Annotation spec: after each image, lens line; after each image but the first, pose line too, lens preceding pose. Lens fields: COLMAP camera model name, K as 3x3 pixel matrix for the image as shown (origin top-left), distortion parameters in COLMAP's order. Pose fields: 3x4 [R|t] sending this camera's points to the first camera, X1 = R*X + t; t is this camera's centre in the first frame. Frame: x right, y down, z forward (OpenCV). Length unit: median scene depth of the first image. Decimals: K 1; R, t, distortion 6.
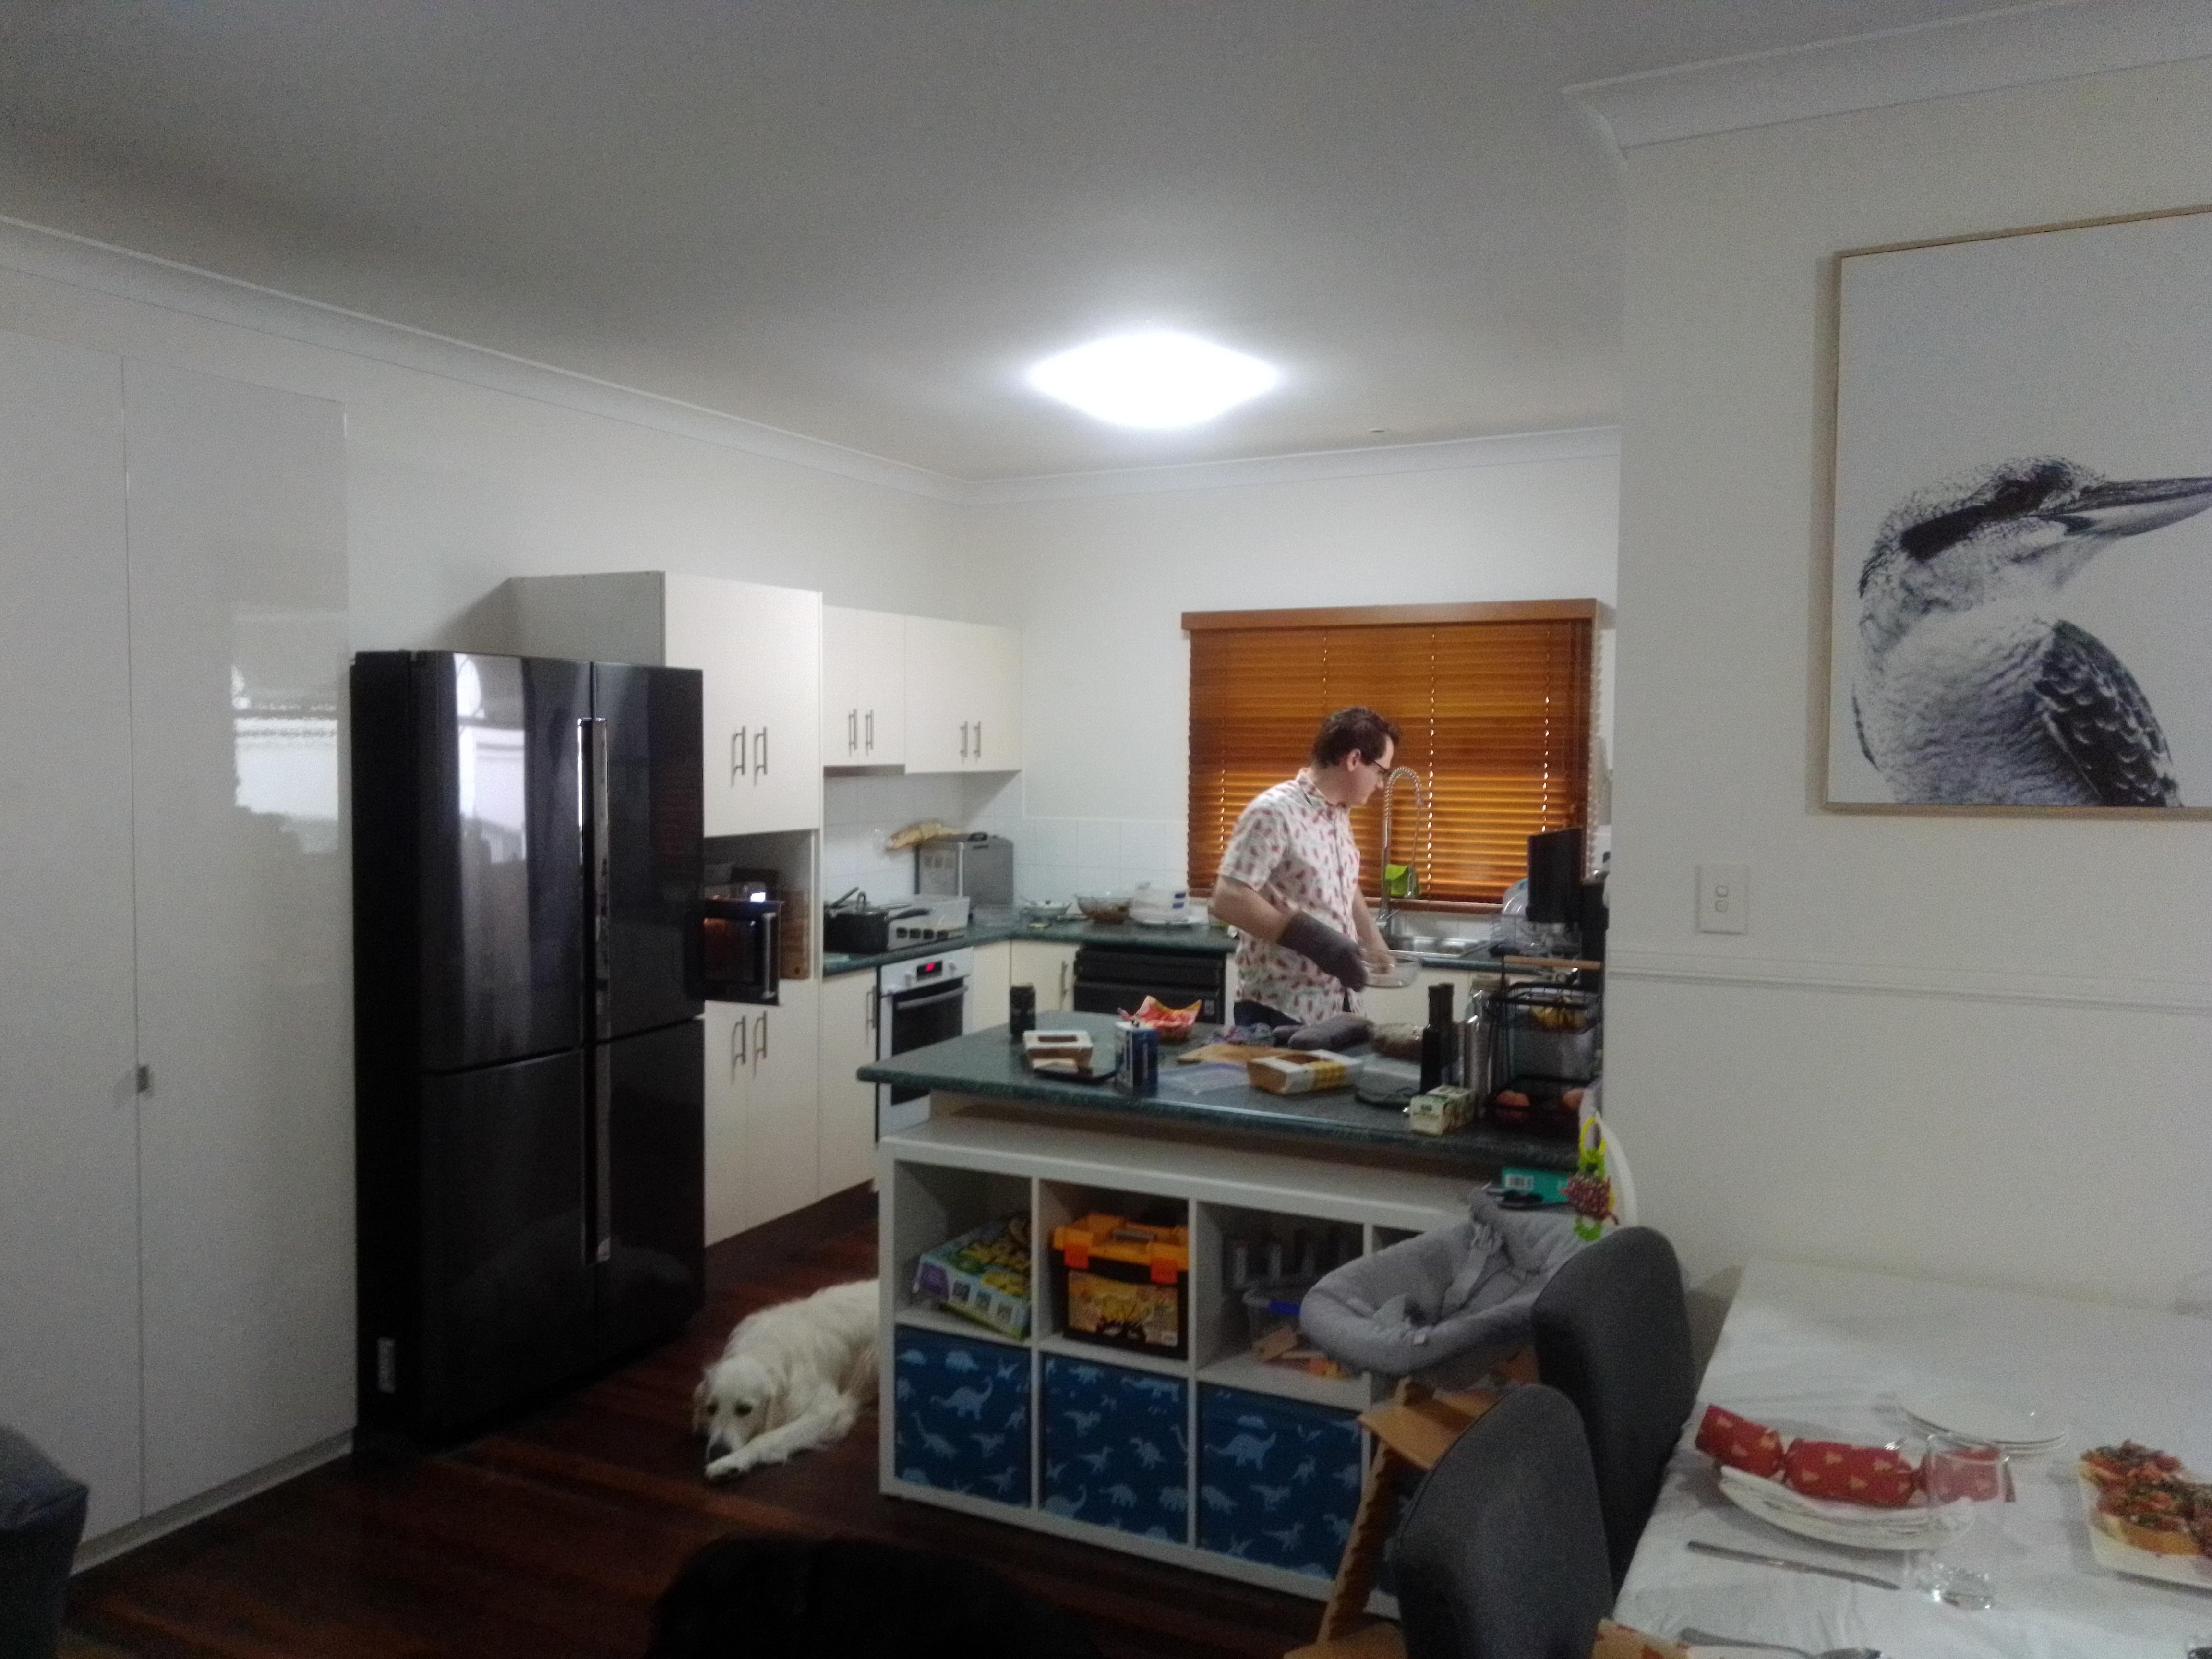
lens RADIAL K [[1641.0, 0, 1104.5], [0, 1641.0, 825.2], [0, 0, 1]] dist [0.003628, -0.004617]
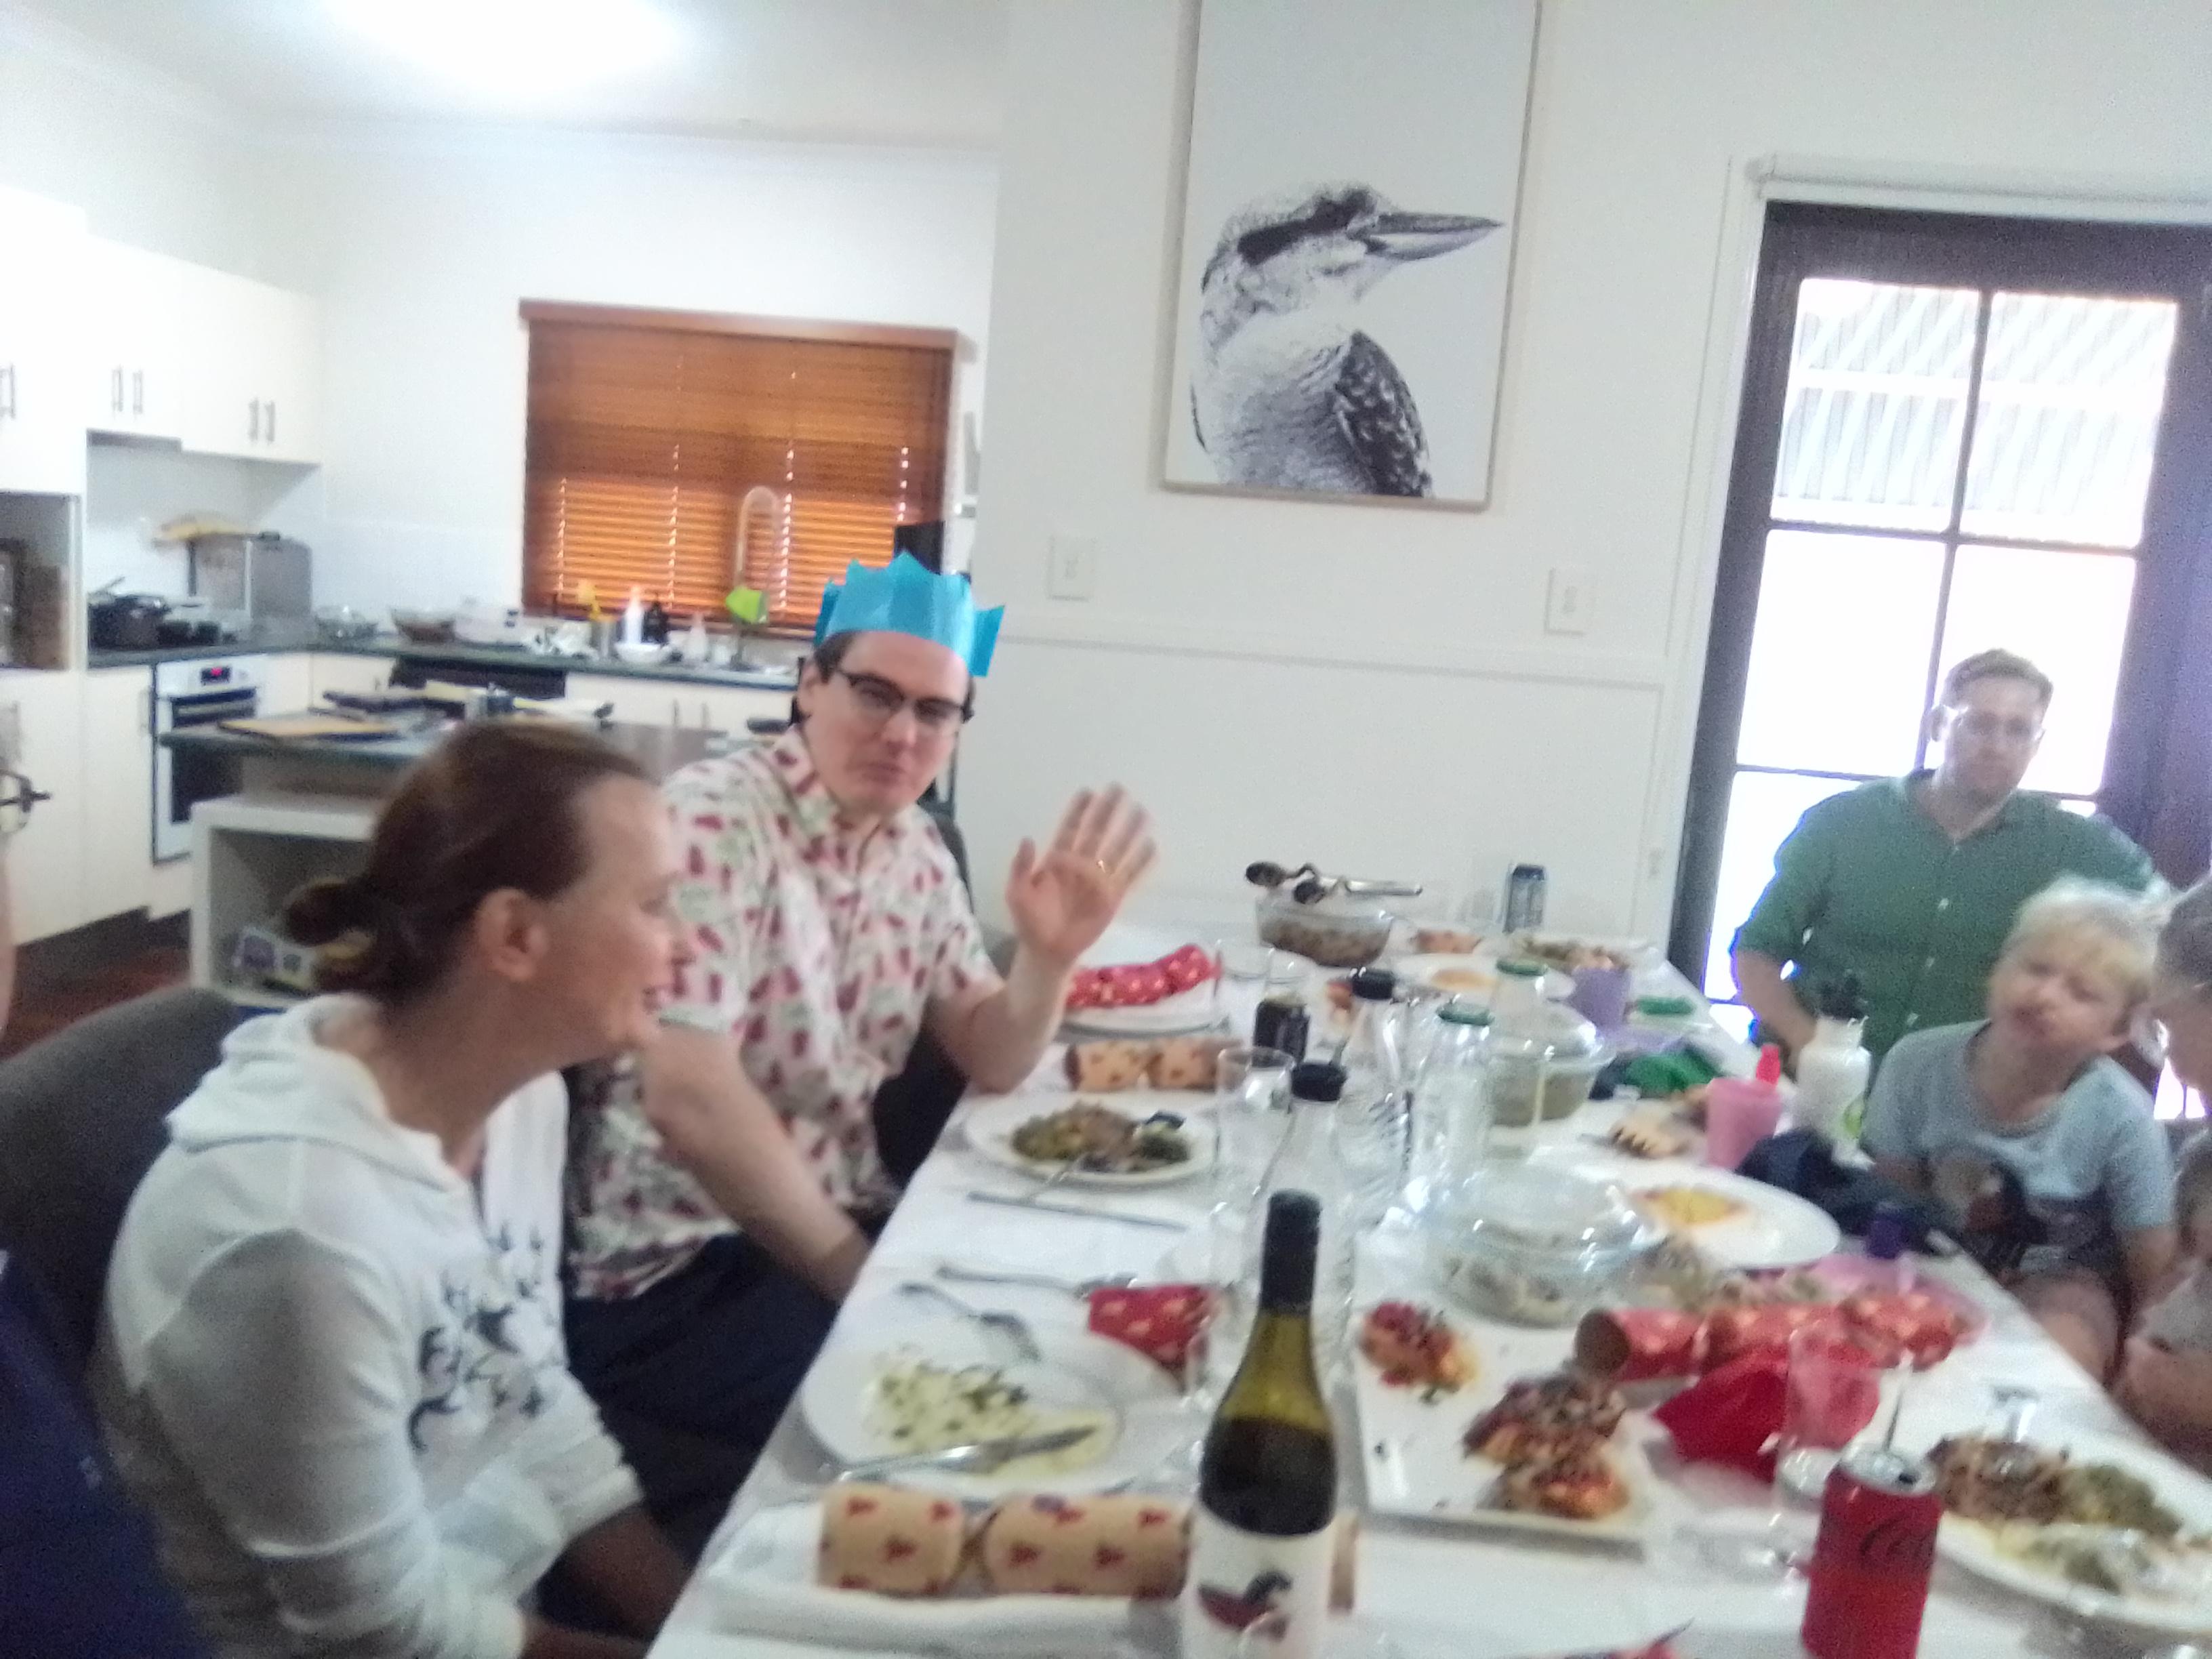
lens RADIAL K [[1727.2, 0, 1103.8], [0, 1727.2, 816.6], [0, 0, 1]] dist [0.043791, -0.115520]
pose [[0.924300, 0.006614, 0.381611, -0.046834], [-0.051540, 0.992854, 0.107627, 0.089245], [-0.378172, -0.119148, 0.918036, -0.094282]]
